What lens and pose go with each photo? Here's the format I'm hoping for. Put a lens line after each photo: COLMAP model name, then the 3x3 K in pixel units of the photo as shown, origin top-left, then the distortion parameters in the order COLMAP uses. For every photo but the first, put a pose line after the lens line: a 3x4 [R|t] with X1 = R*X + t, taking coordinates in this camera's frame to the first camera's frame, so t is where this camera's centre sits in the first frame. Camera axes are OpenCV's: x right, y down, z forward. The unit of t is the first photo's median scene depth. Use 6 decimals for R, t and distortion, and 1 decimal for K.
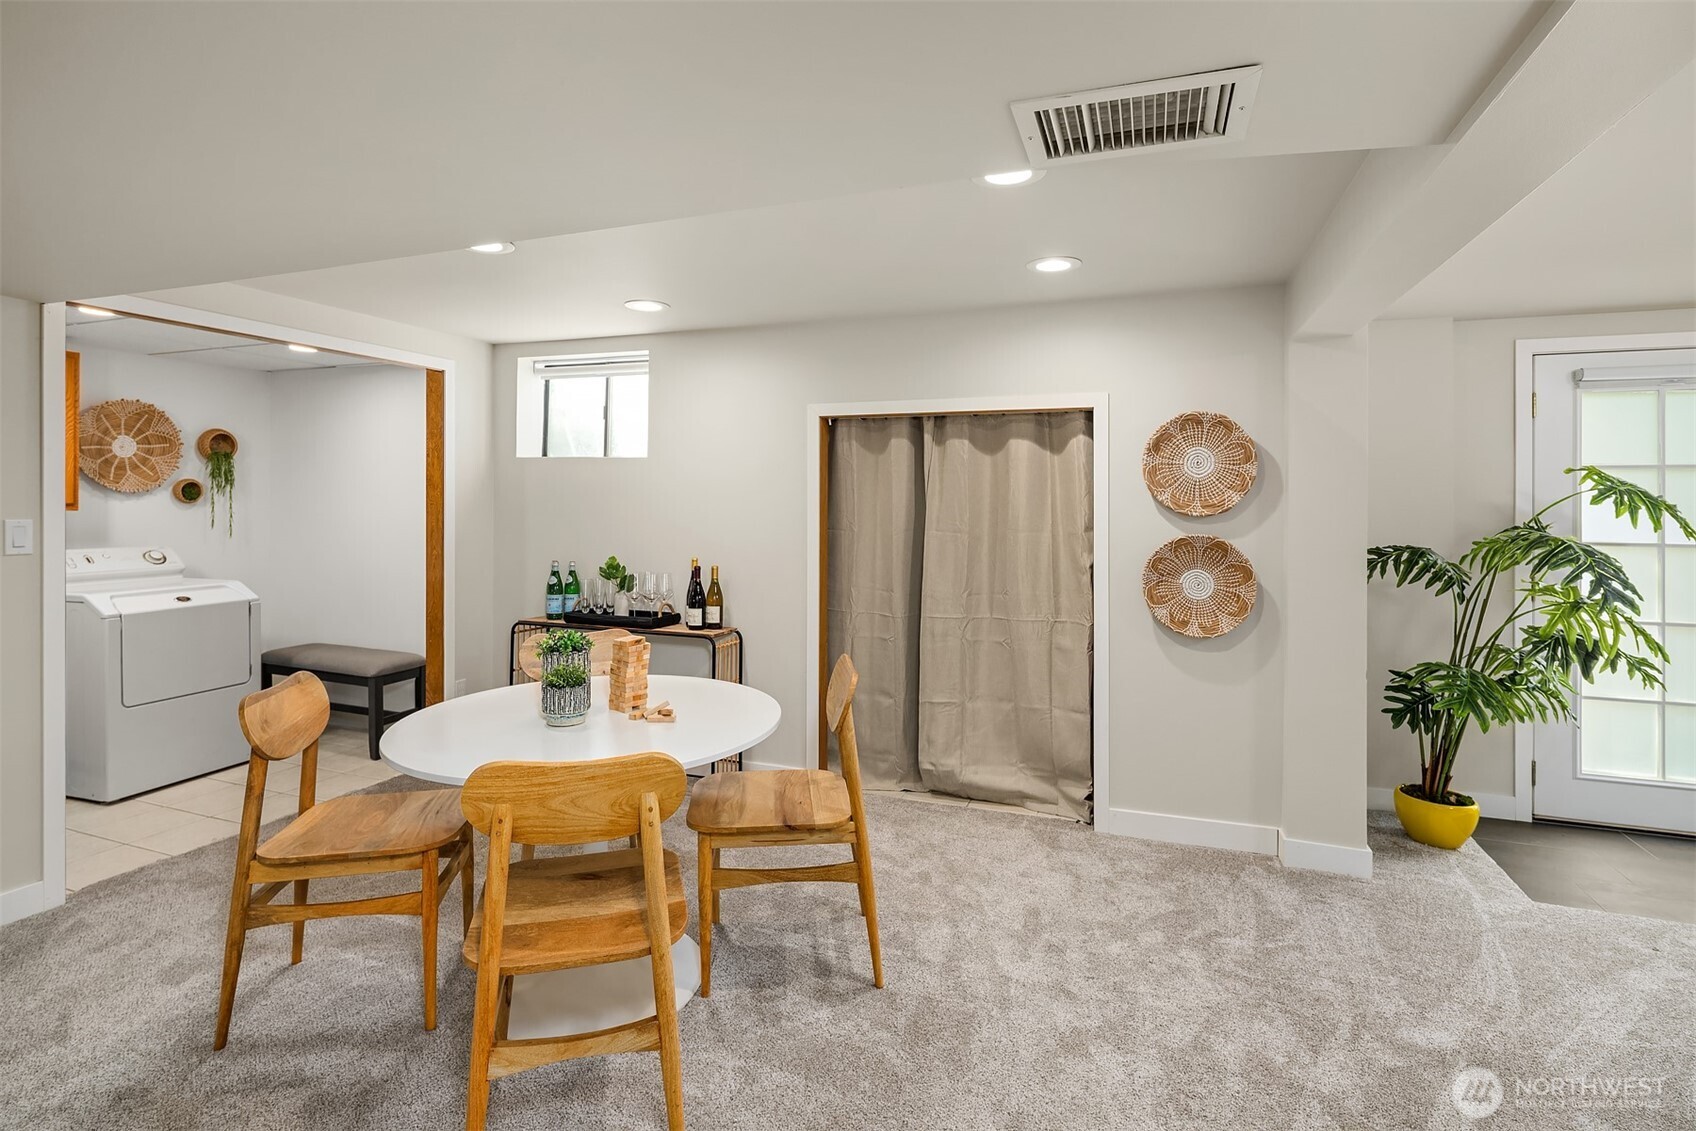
lens RADIAL K [[818.4, 0, 846.5], [0, 818.4, 520.4], [0, 0, 1]] dist [-0.000291, -0.001366]
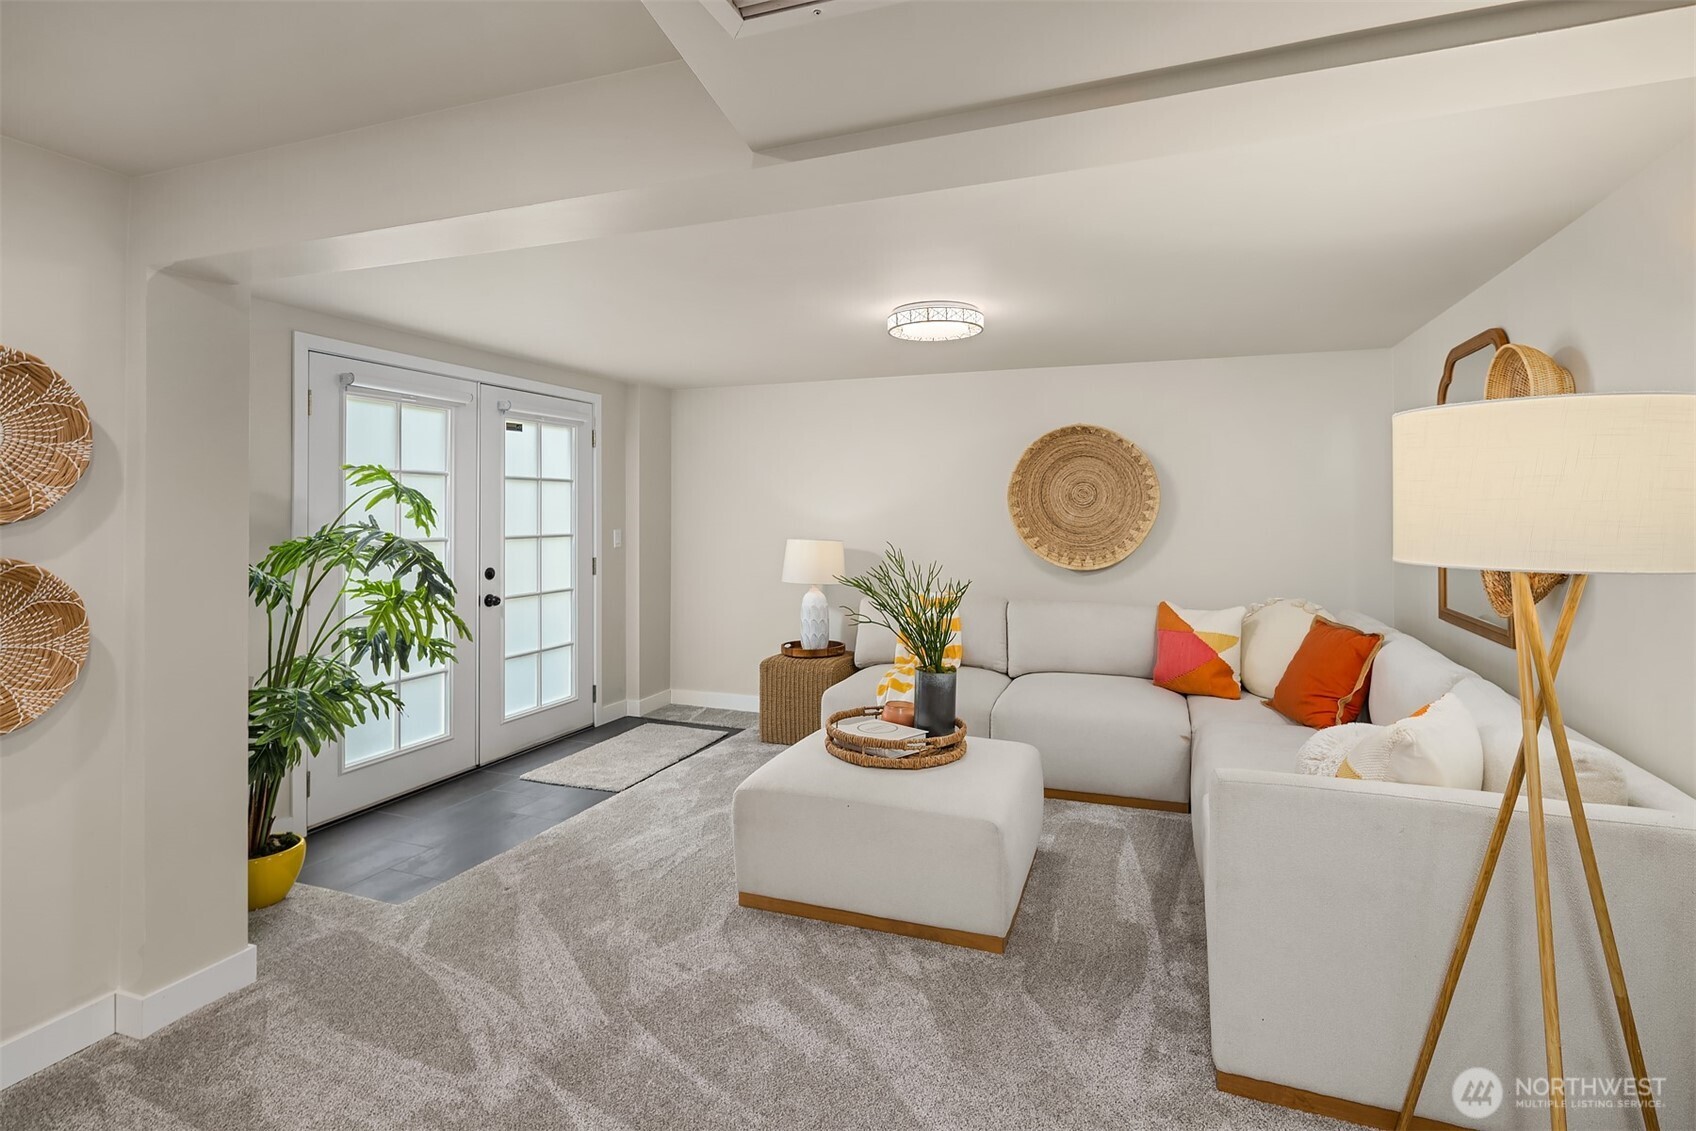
lens RADIAL K [[817.5, 0, 855.1], [0, 817.5, 509.4], [0, 0, 1]] dist [0.000026, -0.000296]
pose [[-0.001603, -0.007732, 0.999969, -0.134263], [0.015934, 0.999843, 0.007757, -0.011572], [-0.999872, 0.015946, -0.001480, 0.388413]]
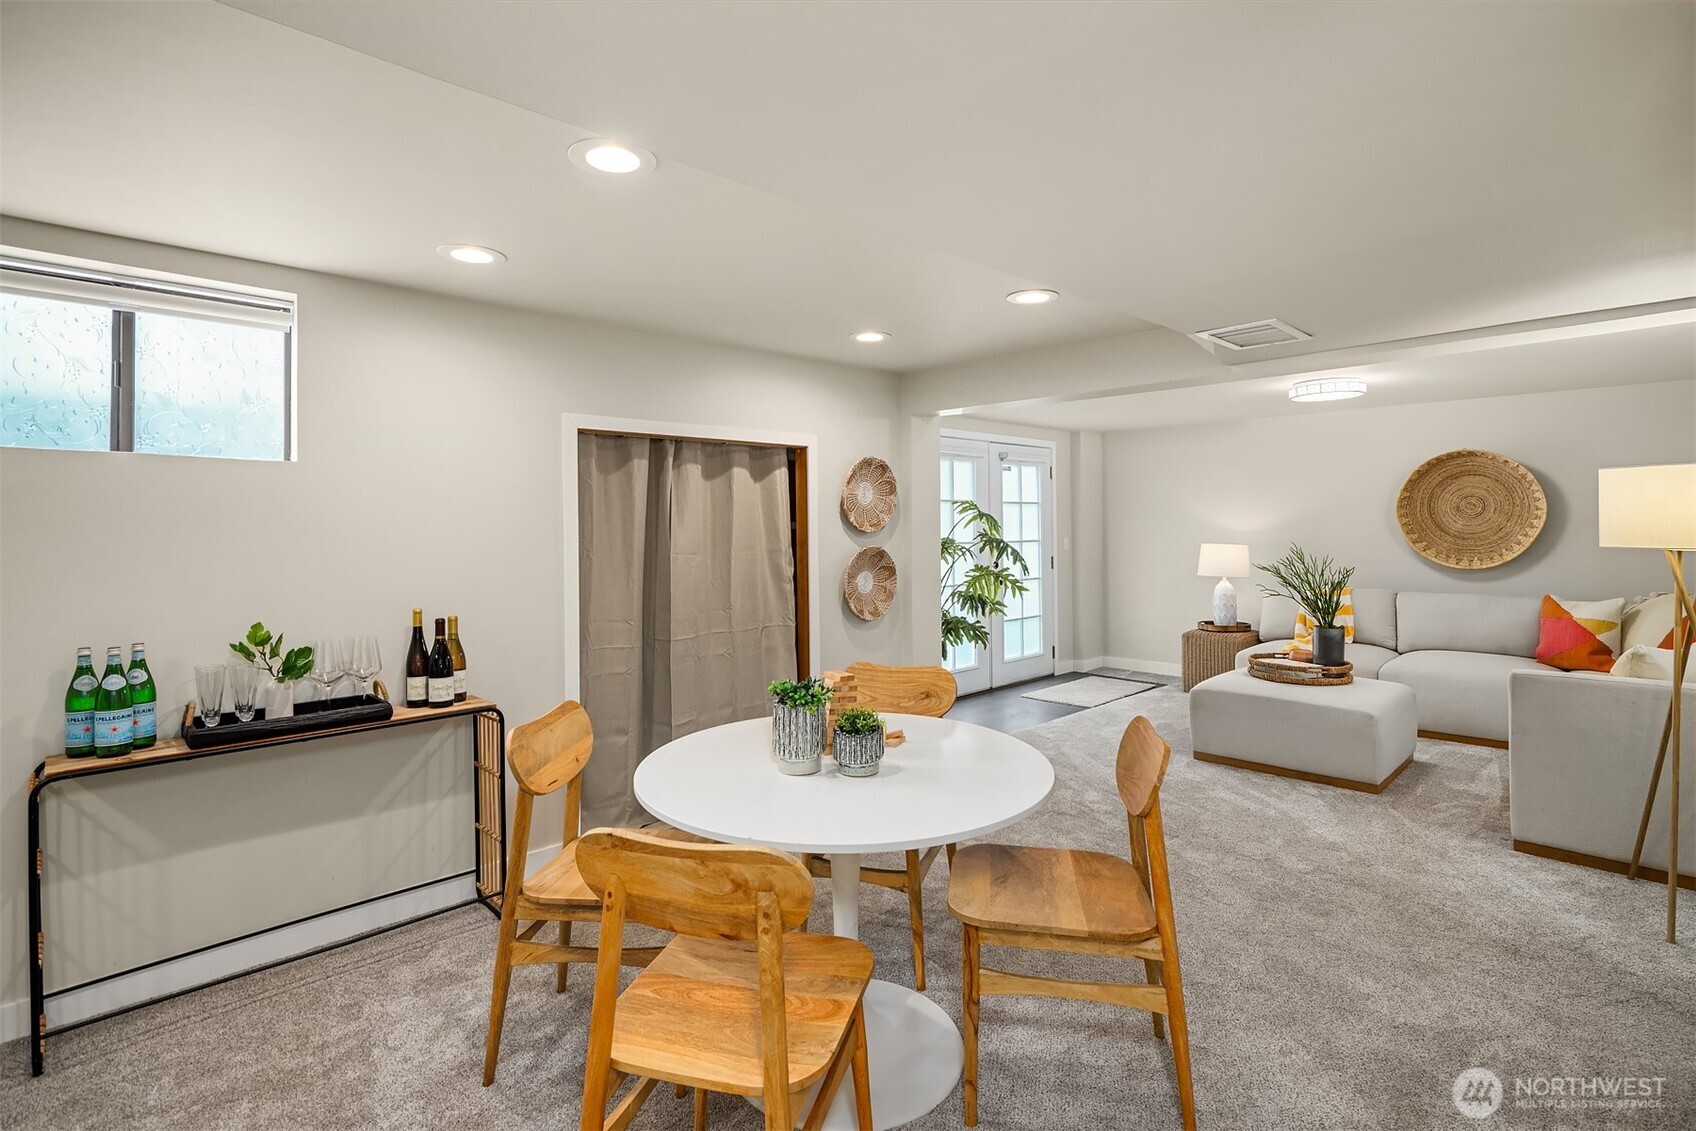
lens RADIAL K [[818.4, 0, 846.5], [0, 818.4, 520.4], [0, 0, 1]] dist [-0.000291, -0.001366]
pose [[0.425261, -0.009561, 0.905020, -0.827523], [0.027351, 0.999623, -0.002292, -0.023202], [-0.904658, 0.025728, 0.425362, 0.445067]]
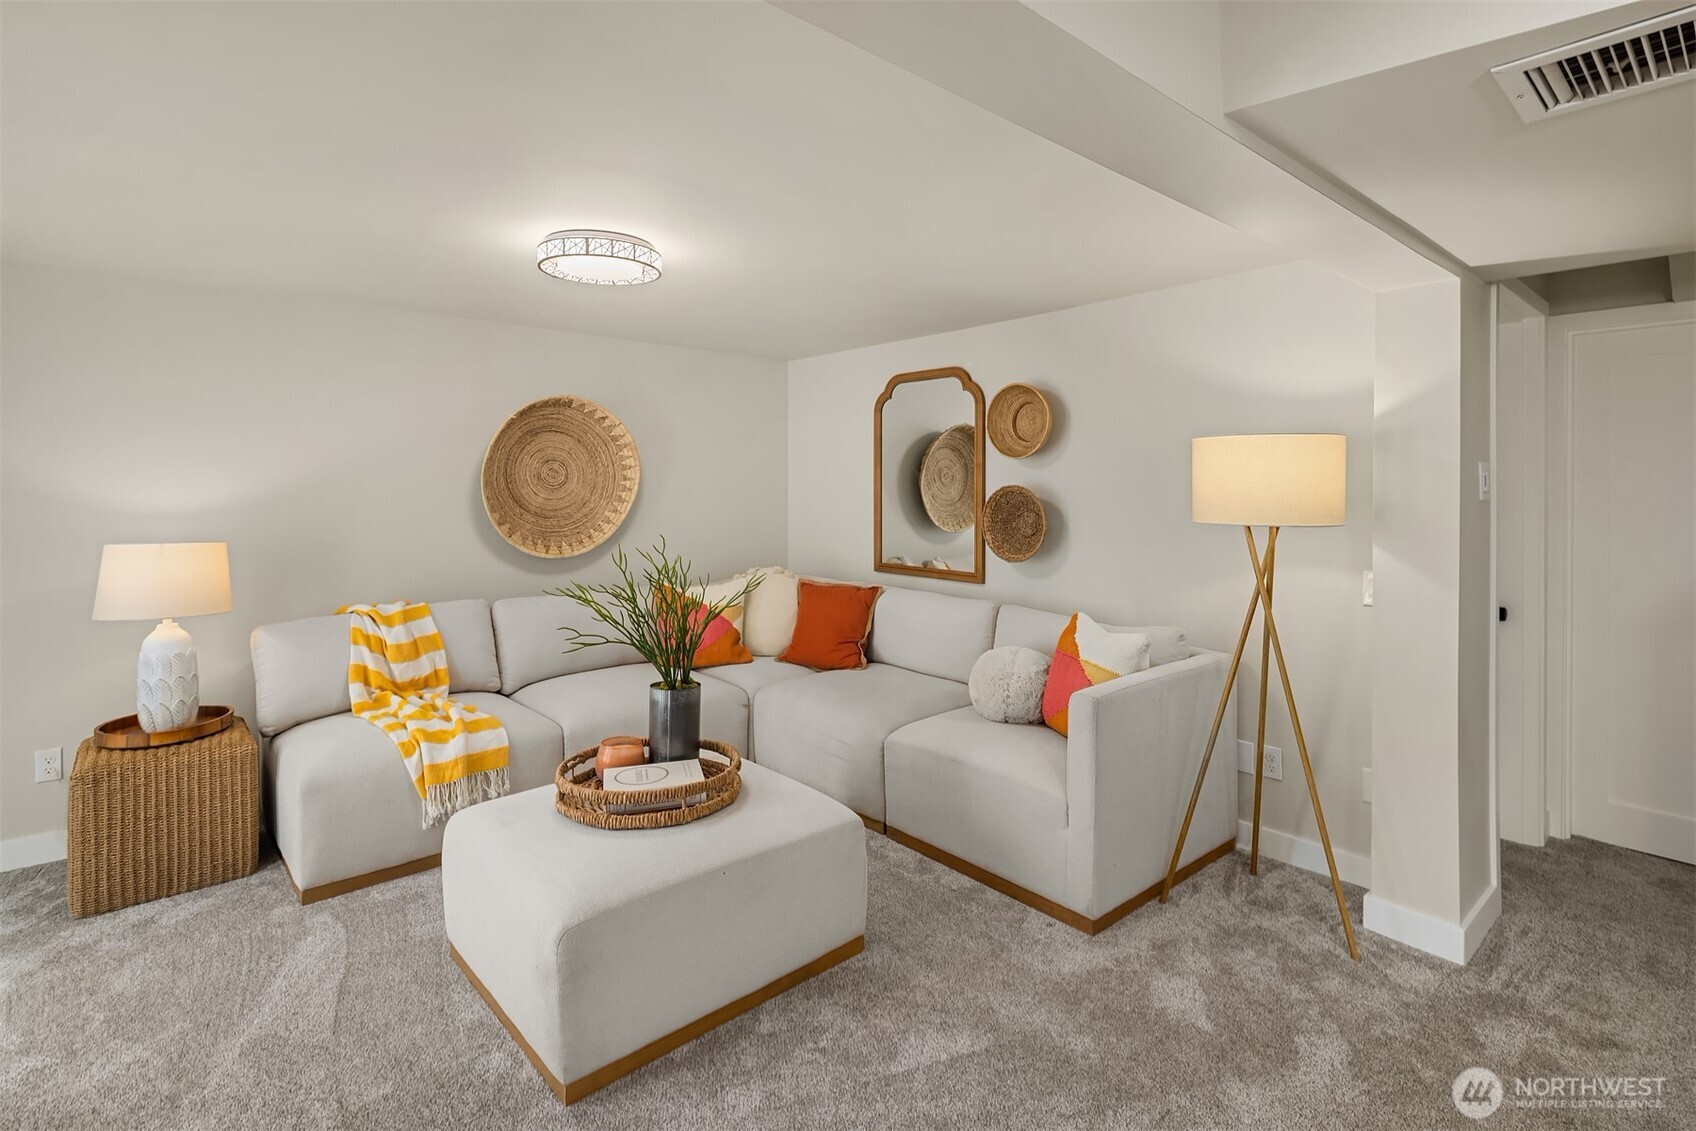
lens RADIAL K [[810.7, 0, 856.3], [0, 810.7, 495.8], [0, 0, 1]] dist [0.004223, 0.000256]
pose [[-0.880005, -0.011043, 0.474837, 0.278112], [0.002017, 0.999634, 0.026987, -0.019427], [-0.474961, 0.024706, -0.879660, 0.882767]]
